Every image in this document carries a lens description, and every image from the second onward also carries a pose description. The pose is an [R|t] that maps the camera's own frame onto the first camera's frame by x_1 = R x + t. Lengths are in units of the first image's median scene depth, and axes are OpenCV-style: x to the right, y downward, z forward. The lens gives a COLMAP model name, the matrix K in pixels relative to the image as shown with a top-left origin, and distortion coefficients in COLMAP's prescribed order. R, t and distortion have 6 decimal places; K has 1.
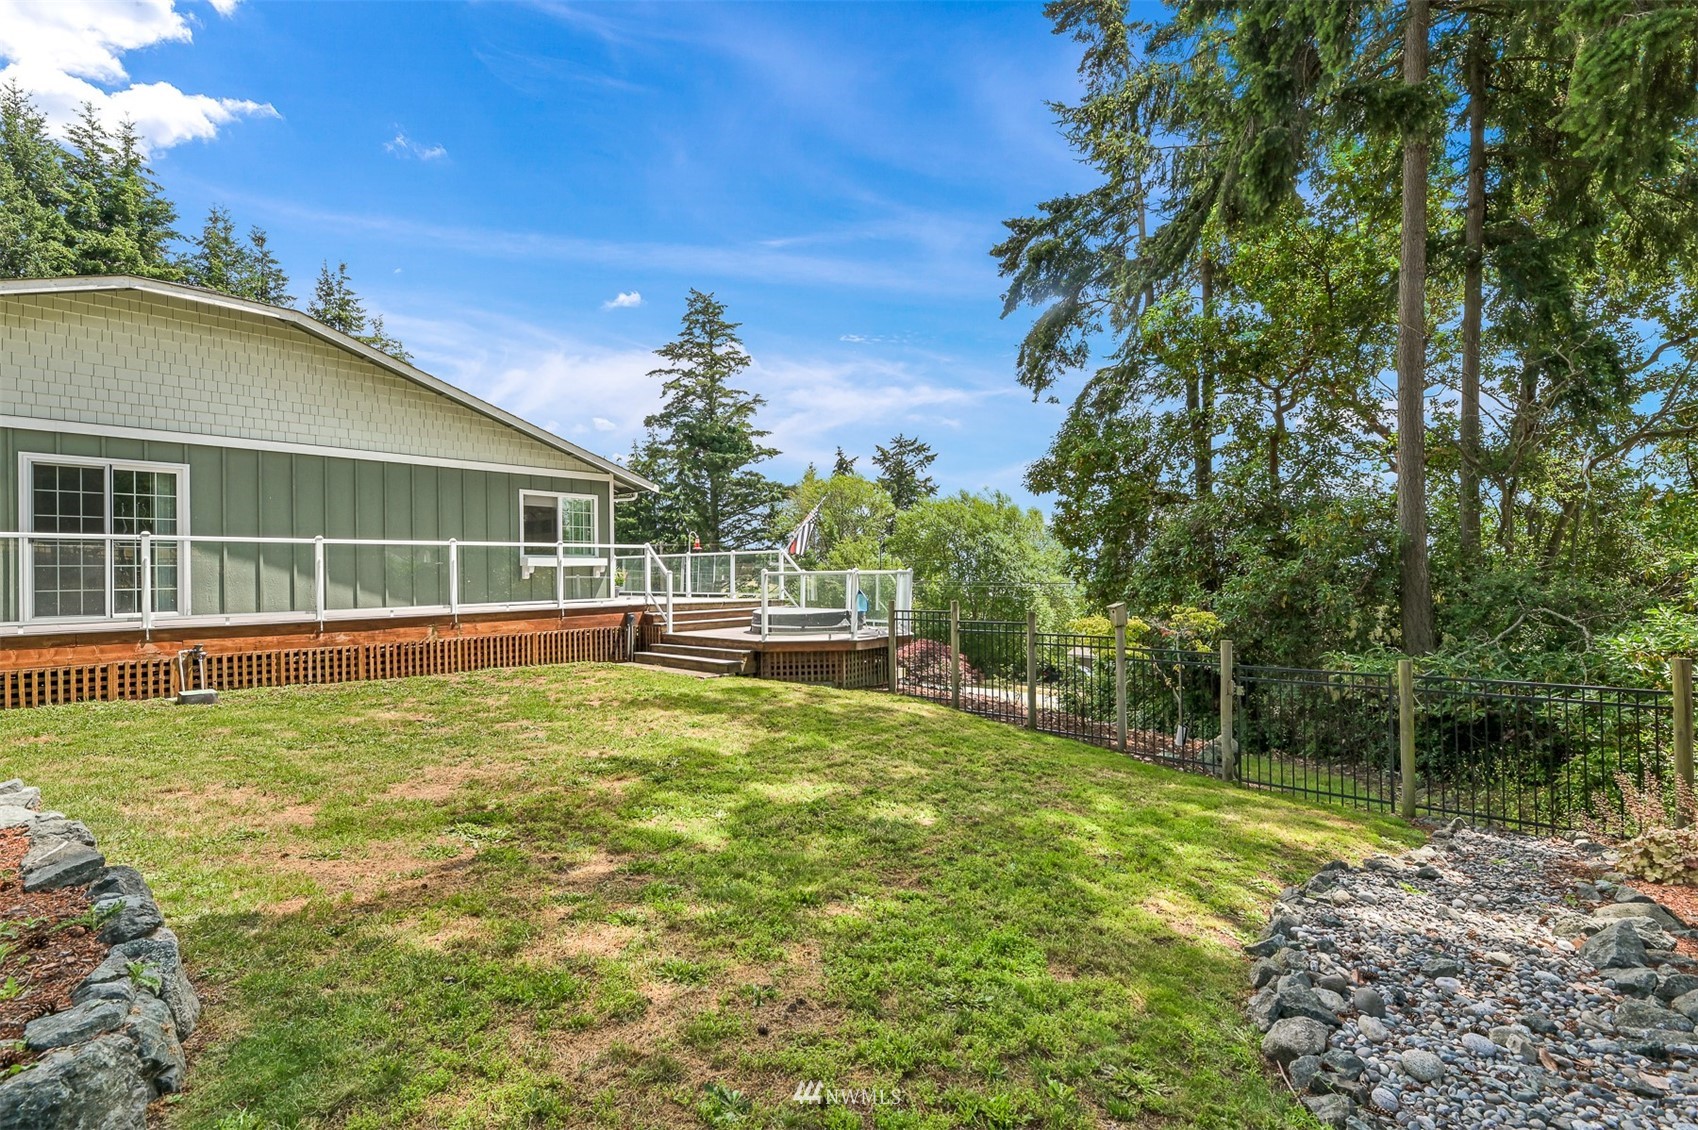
lens RADIAL K [[785.4, 0, 852.0], [0, 785.4, 570.4], [0, 0, 1]] dist [0.000506, -0.000112]
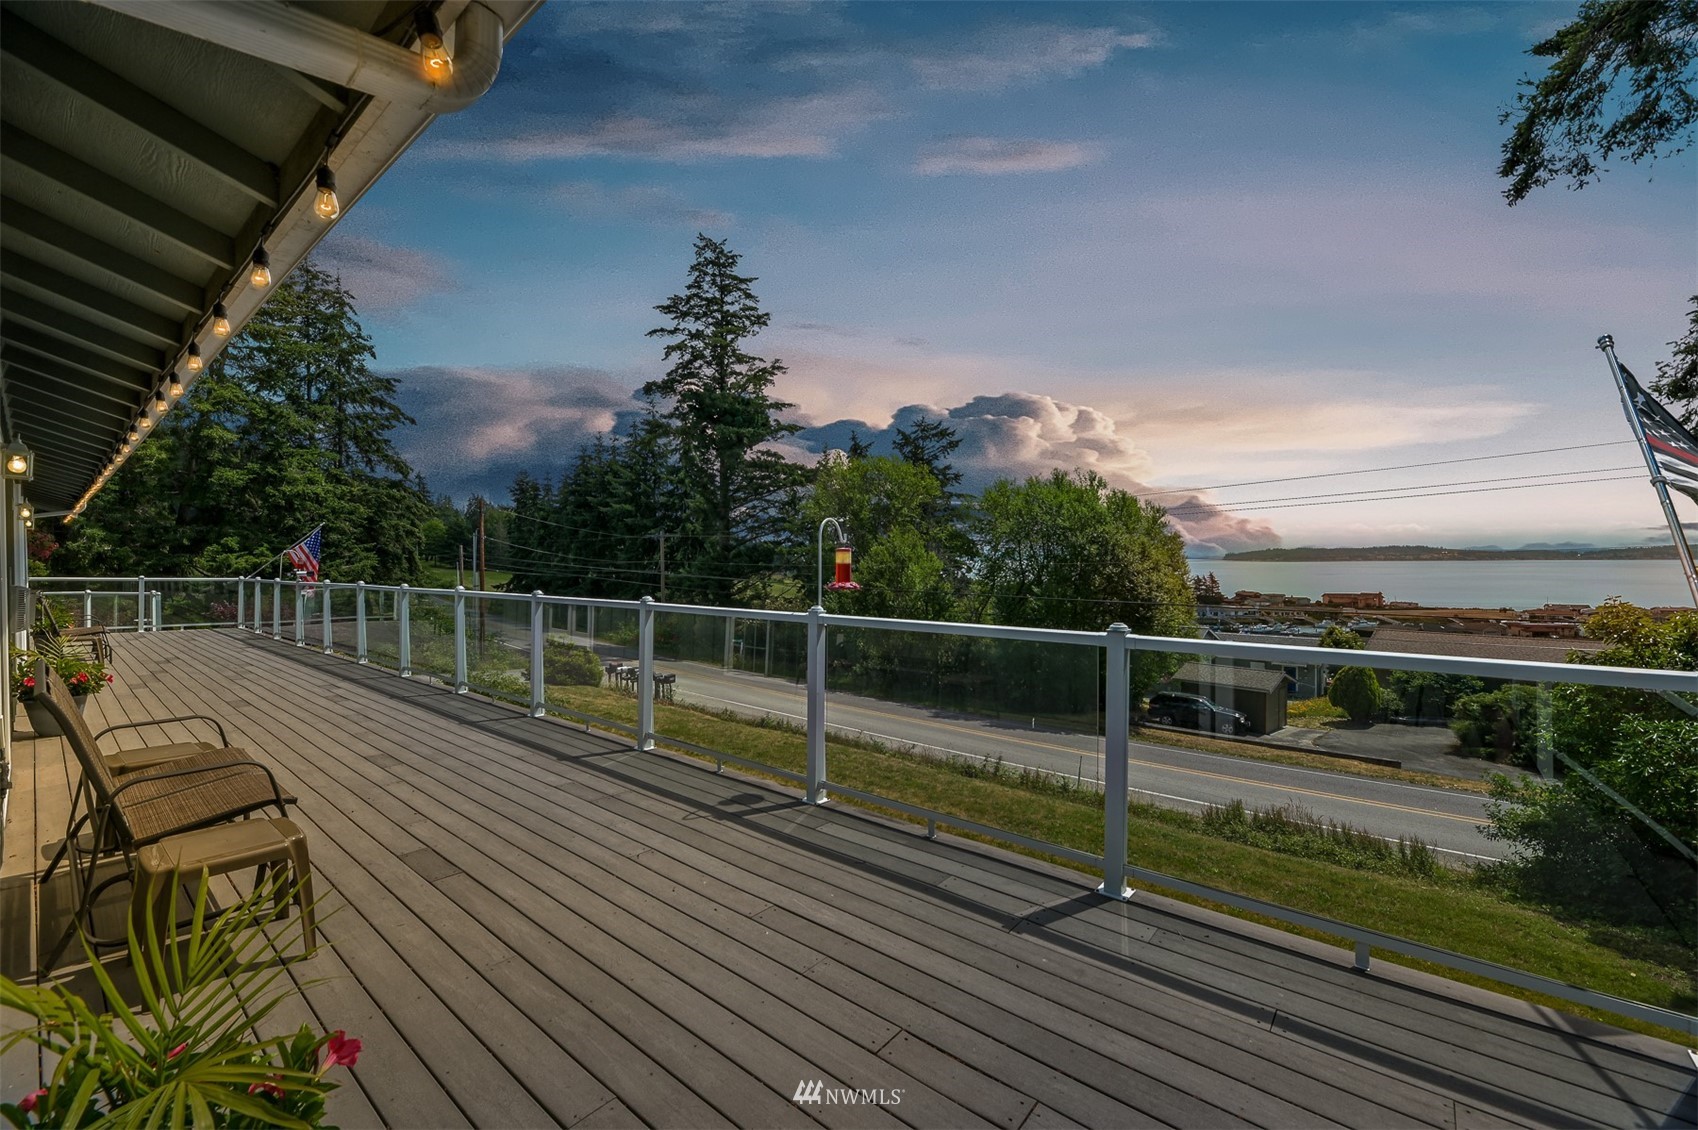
lens RADIAL K [[696.2, 0, 844.1], [0, 696.2, 565.0], [0, 0, 1]] dist [-0.000042, -0.000004]
pose [[0.999729, 0.008312, 0.021759, -0.061391], [-0.008569, 0.999894, 0.011750, -0.010963], [-0.021659, -0.011933, 0.999694, 0.237855]]
